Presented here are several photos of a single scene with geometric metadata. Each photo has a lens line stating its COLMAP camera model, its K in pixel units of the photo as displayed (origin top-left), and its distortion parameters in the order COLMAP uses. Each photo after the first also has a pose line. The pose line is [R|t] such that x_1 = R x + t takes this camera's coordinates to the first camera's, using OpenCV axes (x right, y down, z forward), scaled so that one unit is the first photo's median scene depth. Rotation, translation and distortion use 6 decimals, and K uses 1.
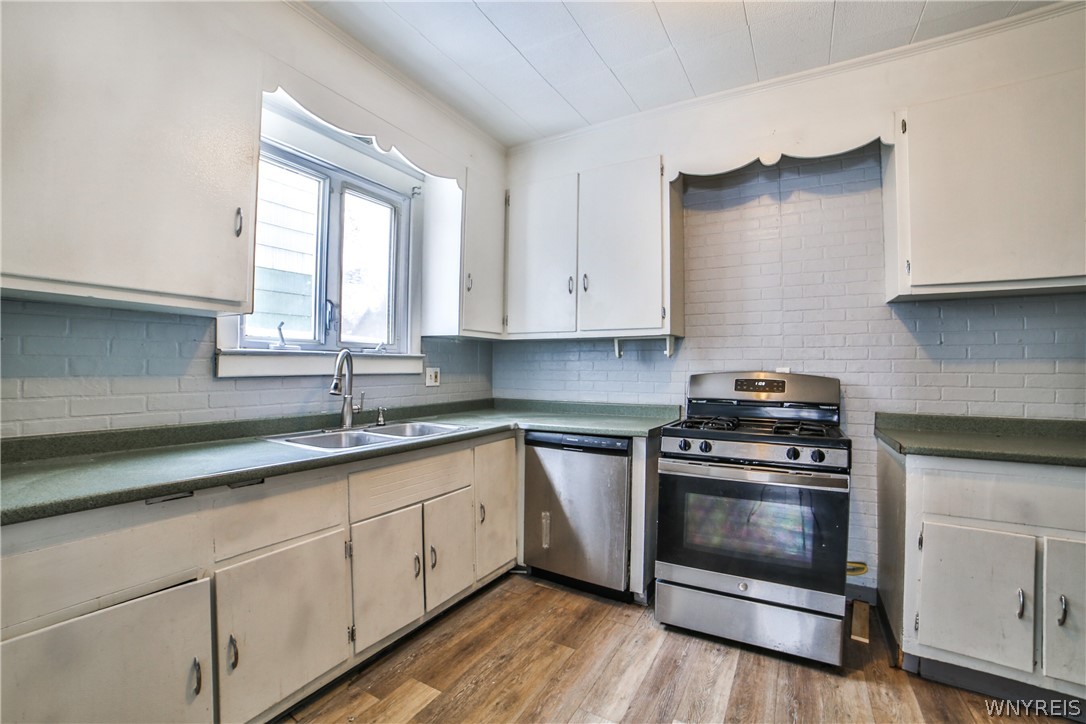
lens RADIAL K [[462.5, 0, 548.2], [0, 462.5, 366.7], [0, 0, 1]] dist [-0.103232, 0.035236]
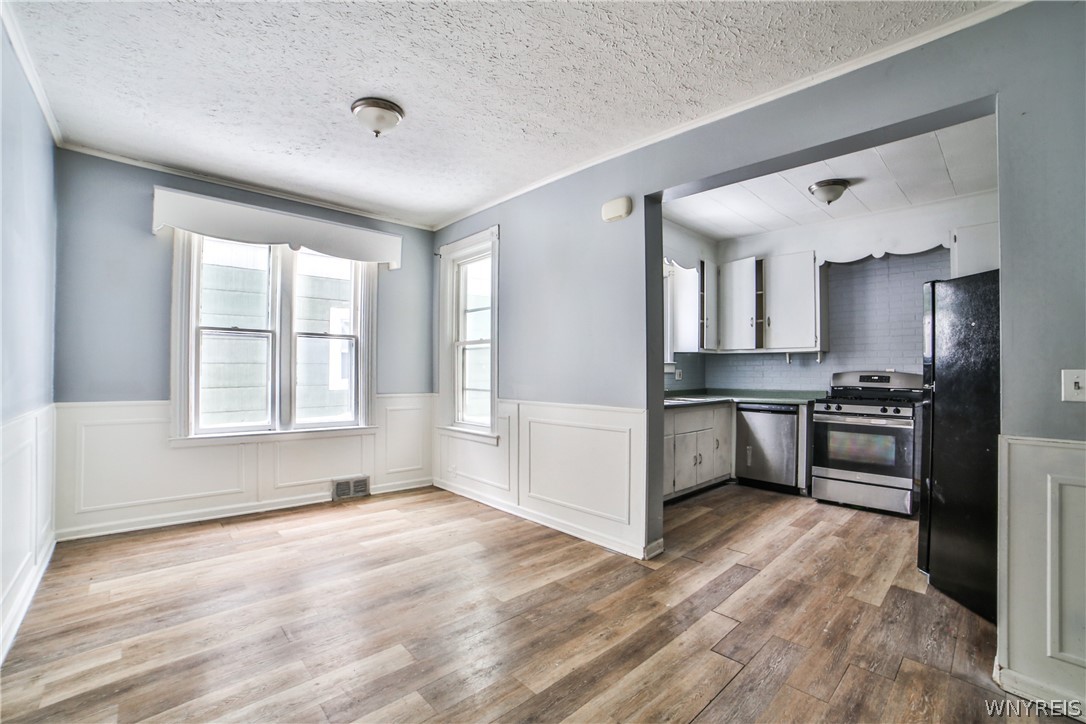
lens RADIAL K [[462.5, 0, 548.2], [0, 462.5, 366.7], [0, 0, 1]] dist [-0.103232, 0.035236]
pose [[0.955851, -0.005455, -0.293801, -0.263225], [0.003422, 0.999967, -0.007432, 0.002592], [0.293832, 0.006098, 0.955838, -1.090940]]
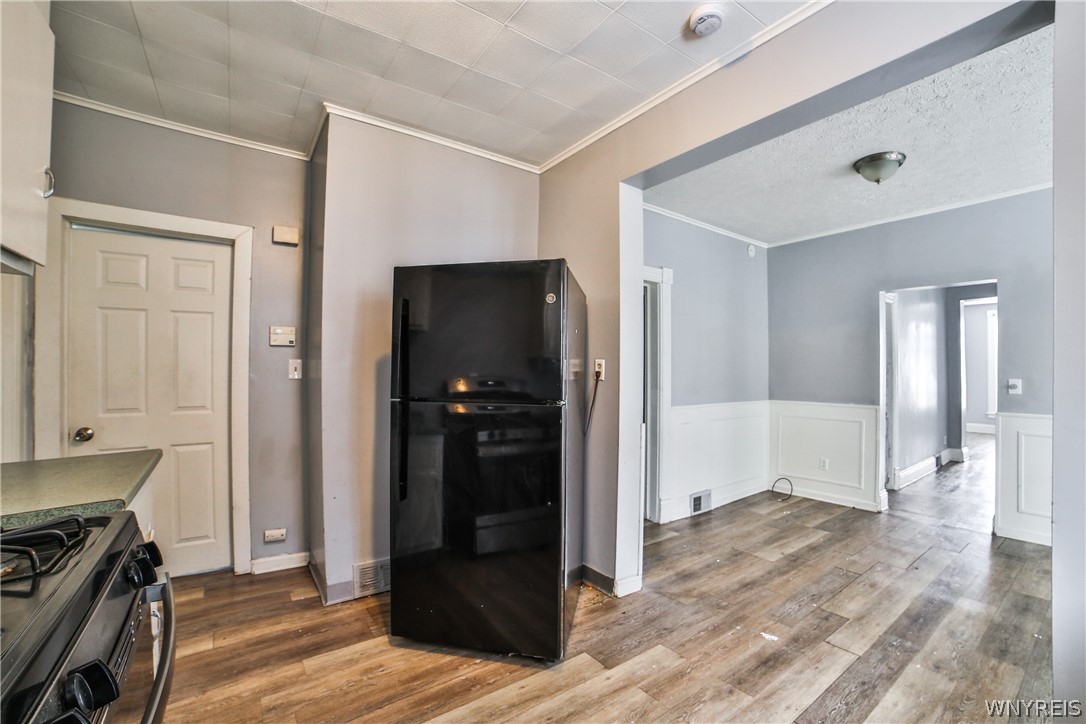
lens RADIAL K [[462.5, 0, 548.2], [0, 462.5, 366.7], [0, 0, 1]] dist [-0.103232, 0.035236]
pose [[-0.911061, -0.010585, 0.412136, -0.000998], [-0.012905, 0.999913, -0.002846, -0.016639], [-0.412070, -0.007911, -0.911118, 0.950353]]
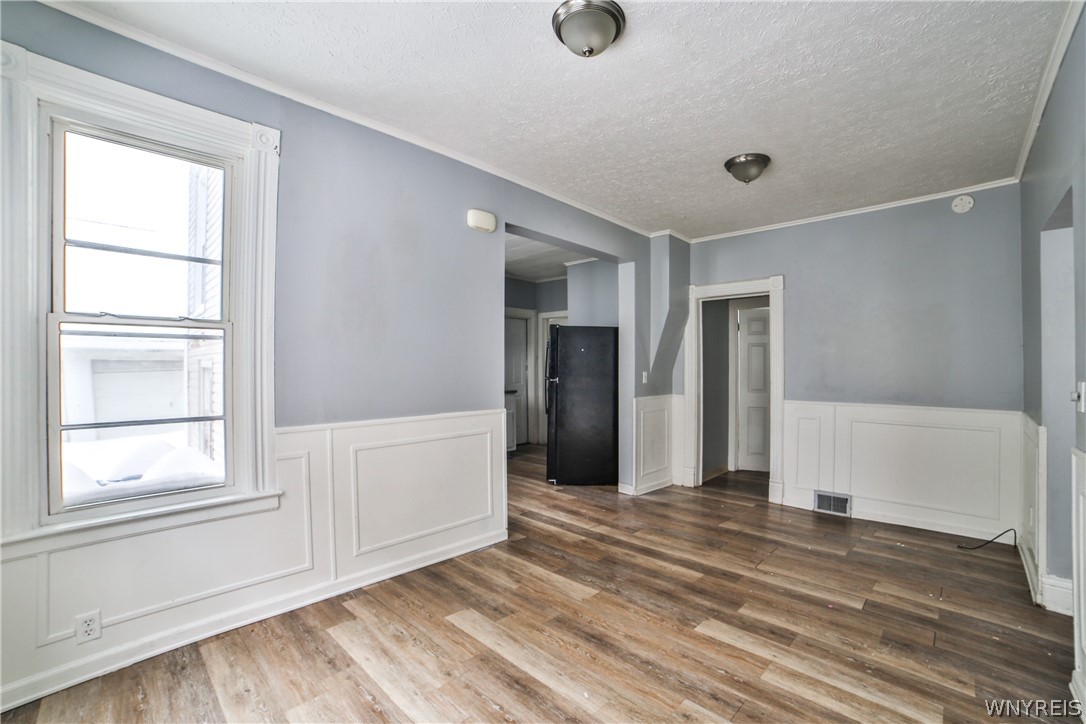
lens RADIAL K [[462.5, 0, 548.2], [0, 462.5, 366.7], [0, 0, 1]] dist [-0.103232, 0.035236]
pose [[0.250429, -0.005603, 0.968119, -1.729877], [0.001011, 0.999984, 0.005526, -0.026333], [-0.968134, -0.000405, 0.250431, -0.312116]]
